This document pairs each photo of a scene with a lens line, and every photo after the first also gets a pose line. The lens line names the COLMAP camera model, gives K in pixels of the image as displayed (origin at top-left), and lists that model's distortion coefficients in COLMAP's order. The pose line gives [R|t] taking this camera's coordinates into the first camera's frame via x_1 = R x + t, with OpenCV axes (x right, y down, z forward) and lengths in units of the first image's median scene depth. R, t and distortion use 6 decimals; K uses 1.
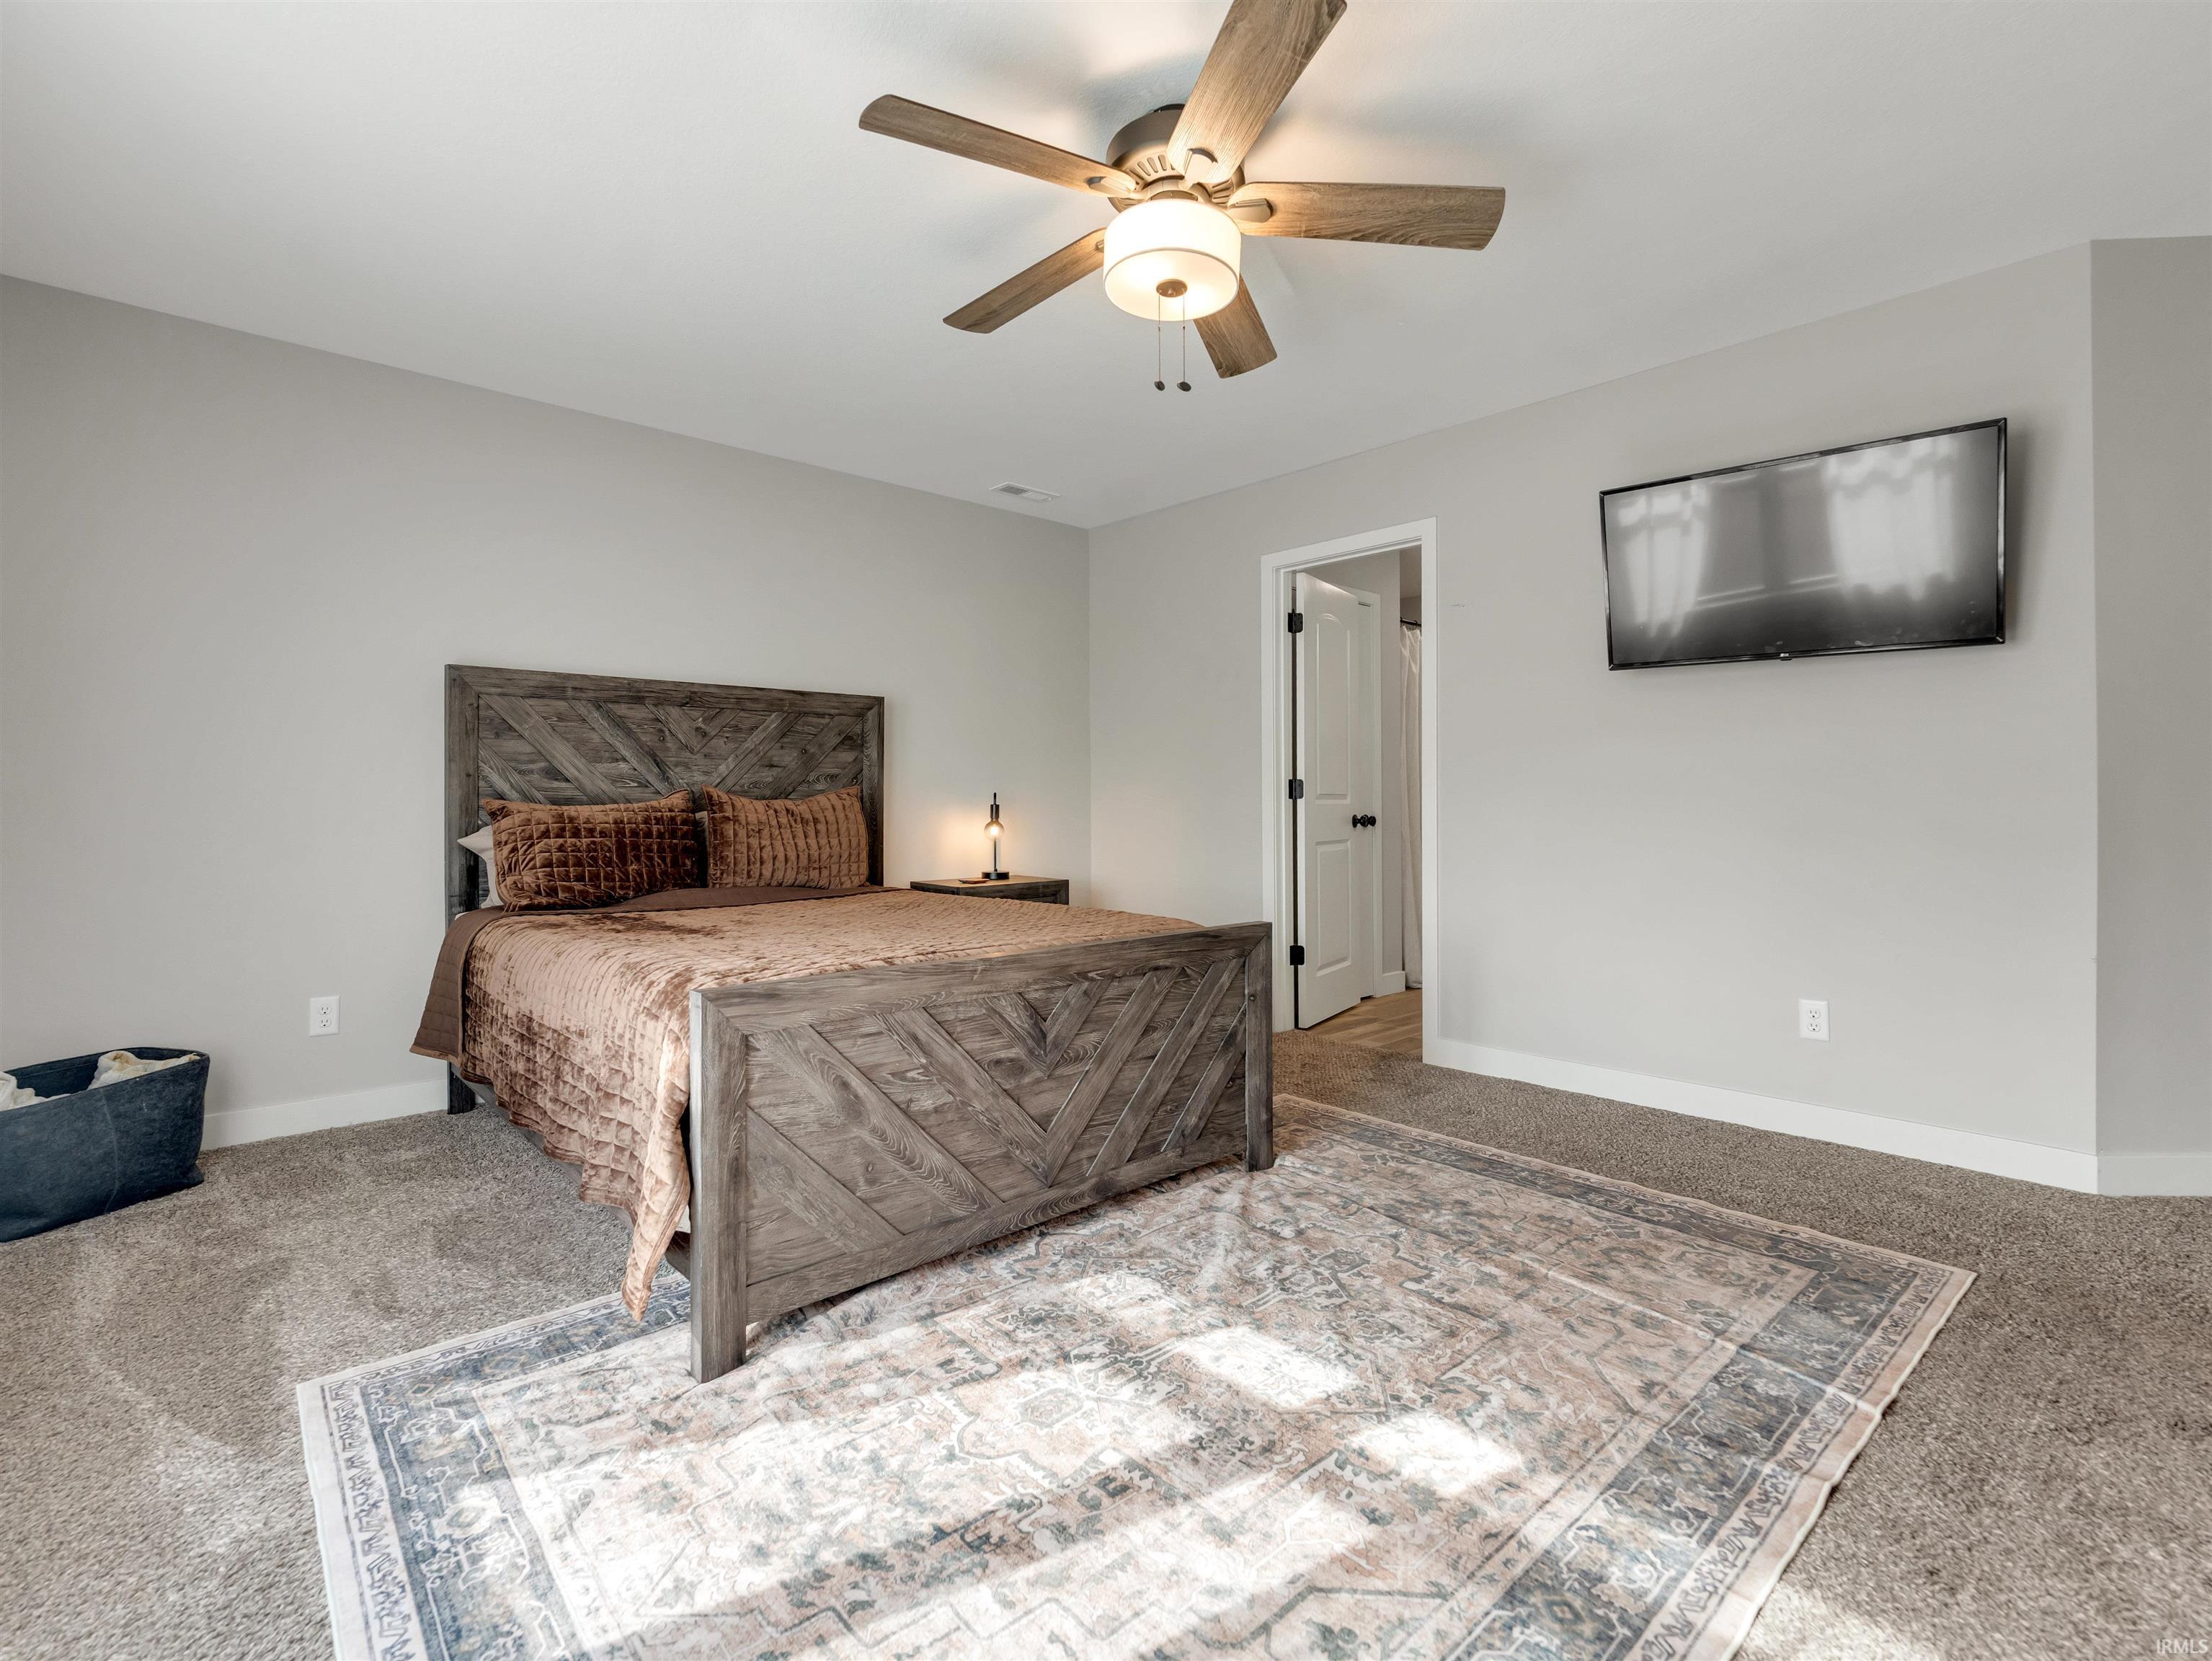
lens RADIAL K [[1025.9, 0, 1088.0], [0, 1025.9, 798.2], [0, 0, 1]] dist [-0.001438, -0.001120]
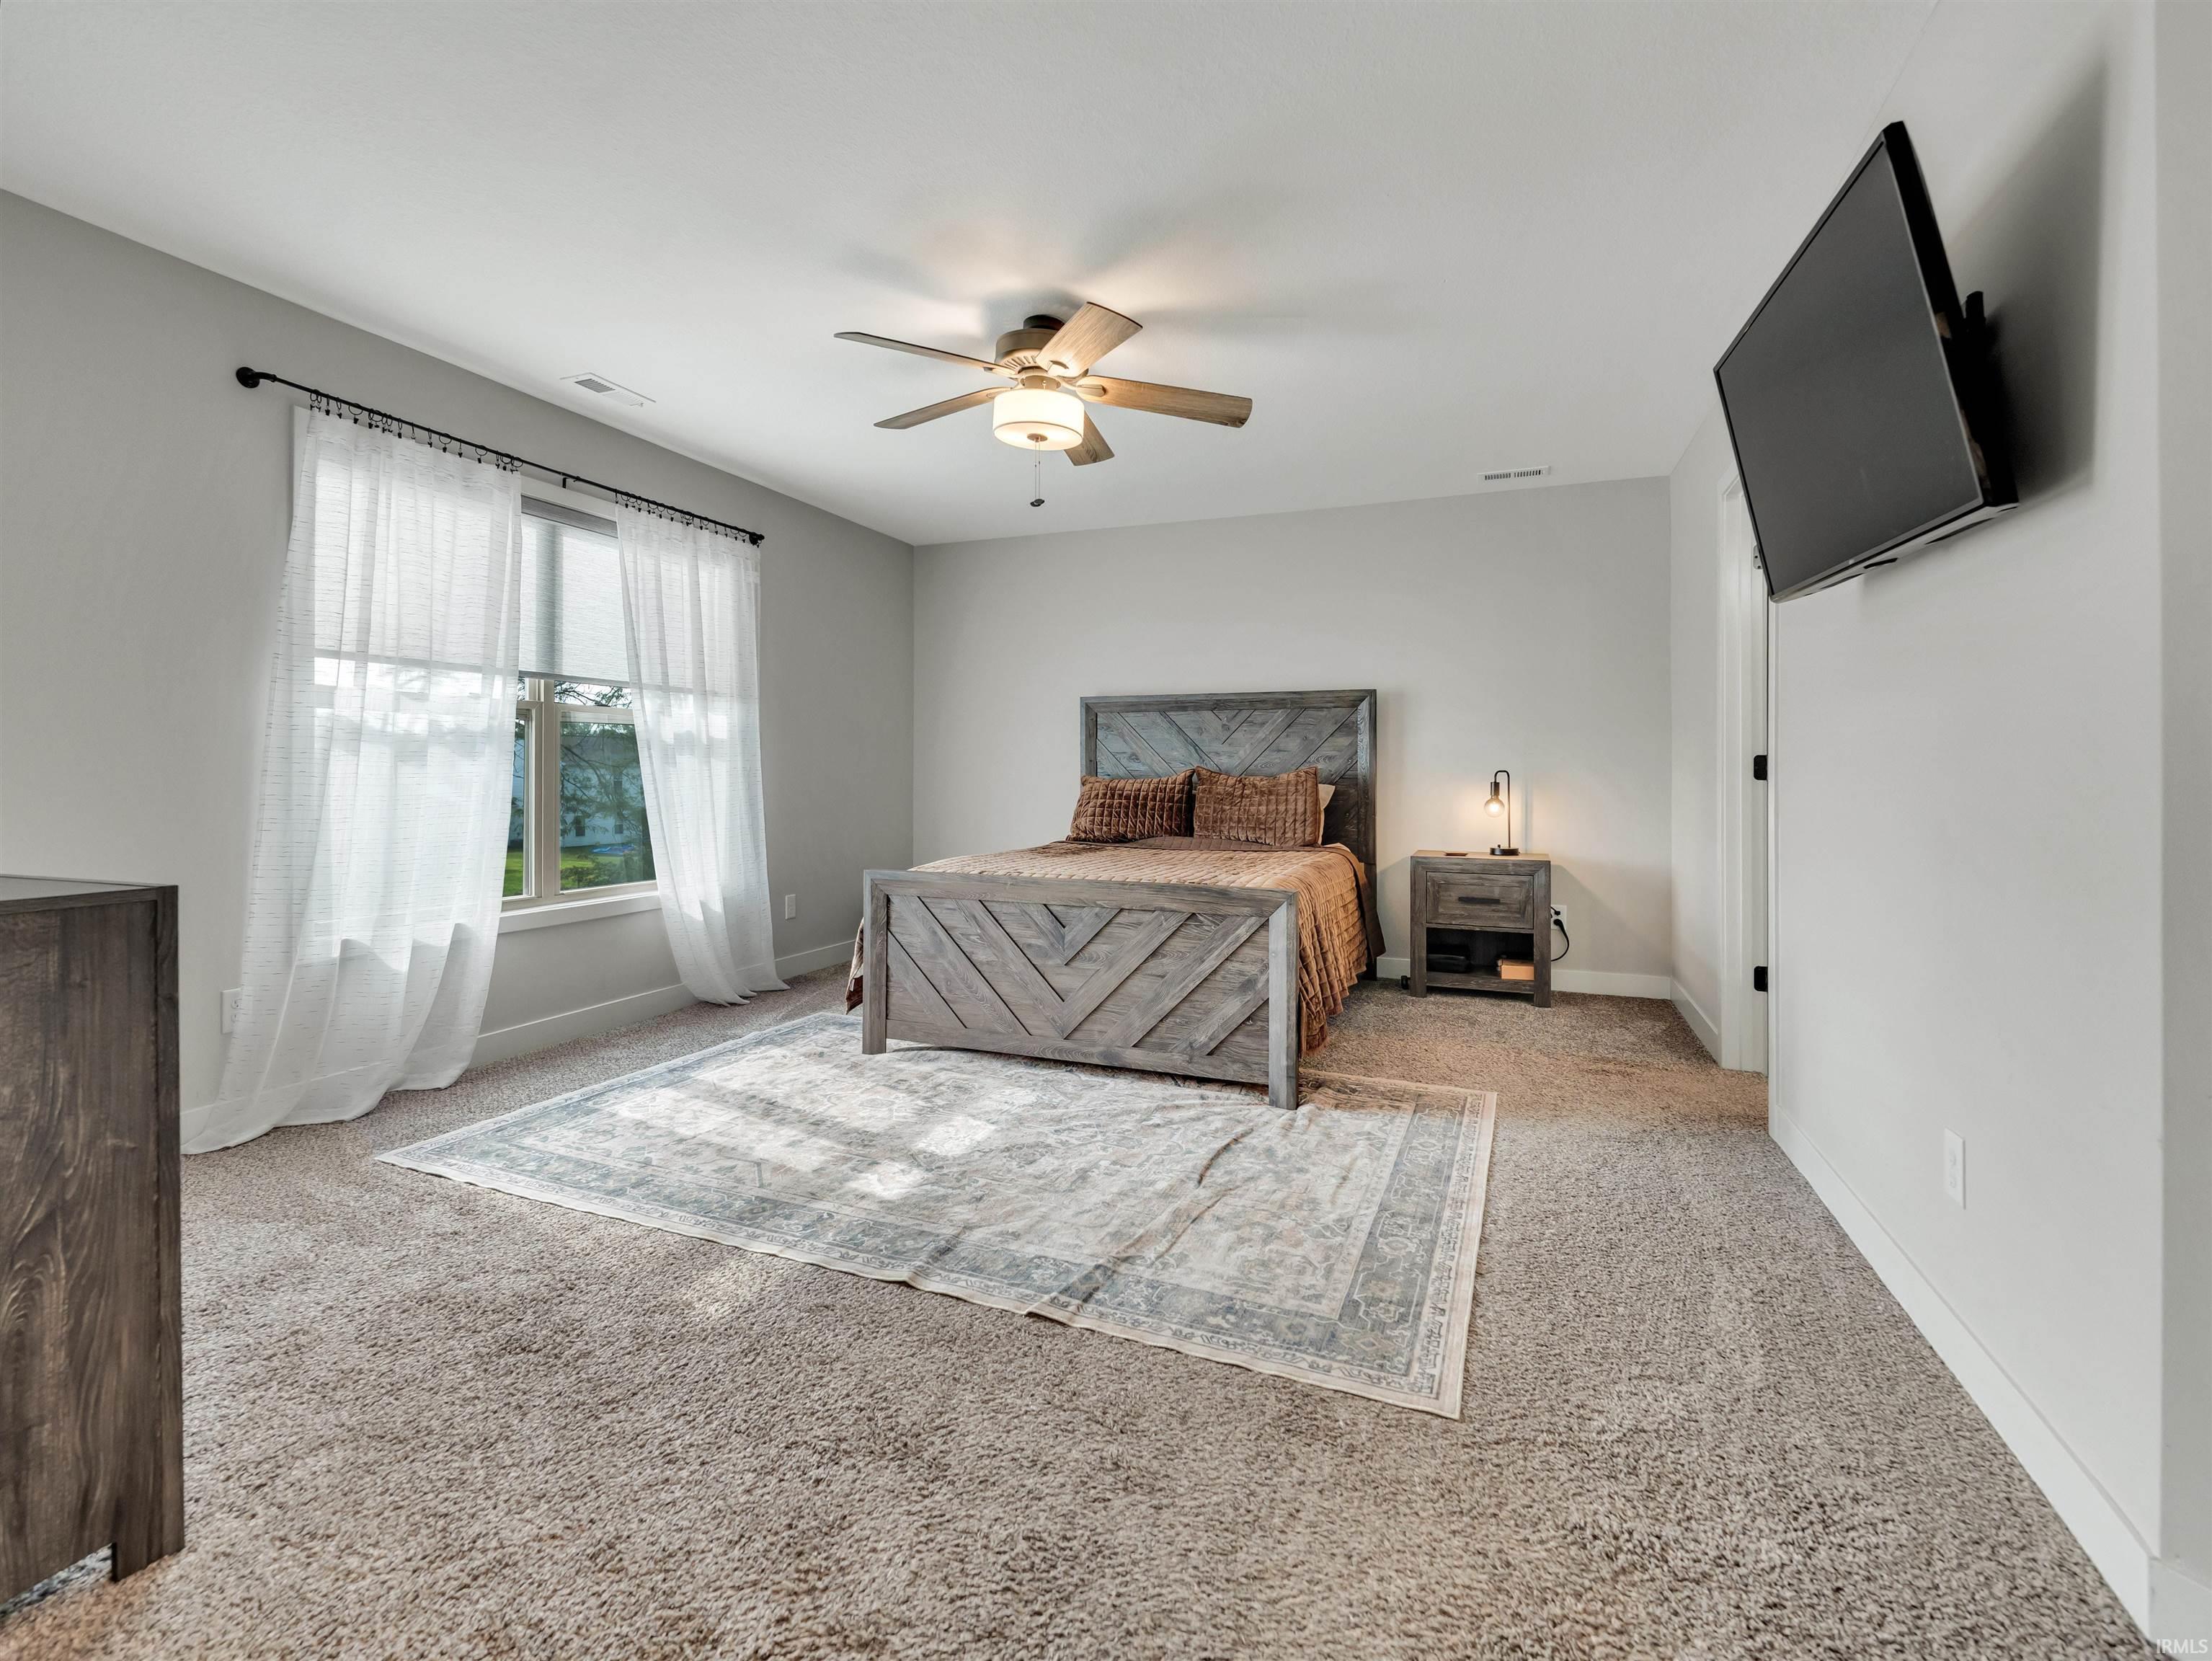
lens RADIAL K [[1014.9, 0, 1111.1], [0, 1014.9, 762.2], [0, 0, 1]] dist [-0.001025, -0.000589]
pose [[0.445433, -0.004143, -0.895306, 1.352016], [-0.001295, 0.999985, -0.005272, -0.016676], [0.895315, 0.003508, 0.445421, 0.409826]]
